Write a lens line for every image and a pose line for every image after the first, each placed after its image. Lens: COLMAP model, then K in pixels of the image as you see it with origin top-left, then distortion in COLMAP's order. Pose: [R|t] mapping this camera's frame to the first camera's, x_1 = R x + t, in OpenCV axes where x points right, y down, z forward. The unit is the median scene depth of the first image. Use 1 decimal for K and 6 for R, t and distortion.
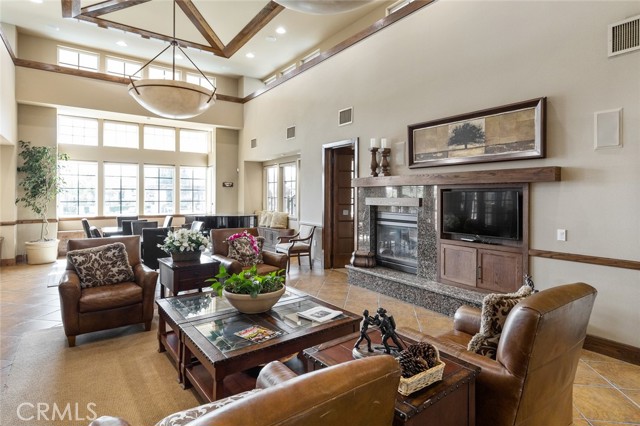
lens RADIAL K [[344.3, 0, 320.3], [0, 344.3, 207.9], [0, 0, 1]] dist [-0.006669, -0.000731]
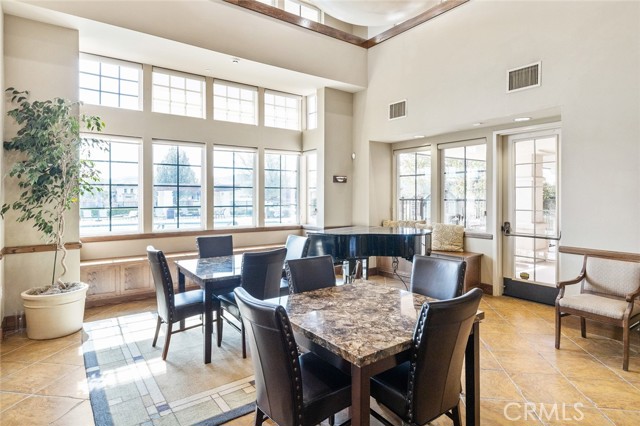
lens RADIAL K [[362.1, 0, 320.2], [0, 362.1, 209.3], [0, 0, 1]] dist [0.008100, 0.001175]
pose [[0.999997, -0.001814, -0.001726, -0.397274], [0.001820, 0.999992, 0.003489, -0.019158], [0.001720, -0.003492, 0.999992, 0.439738]]
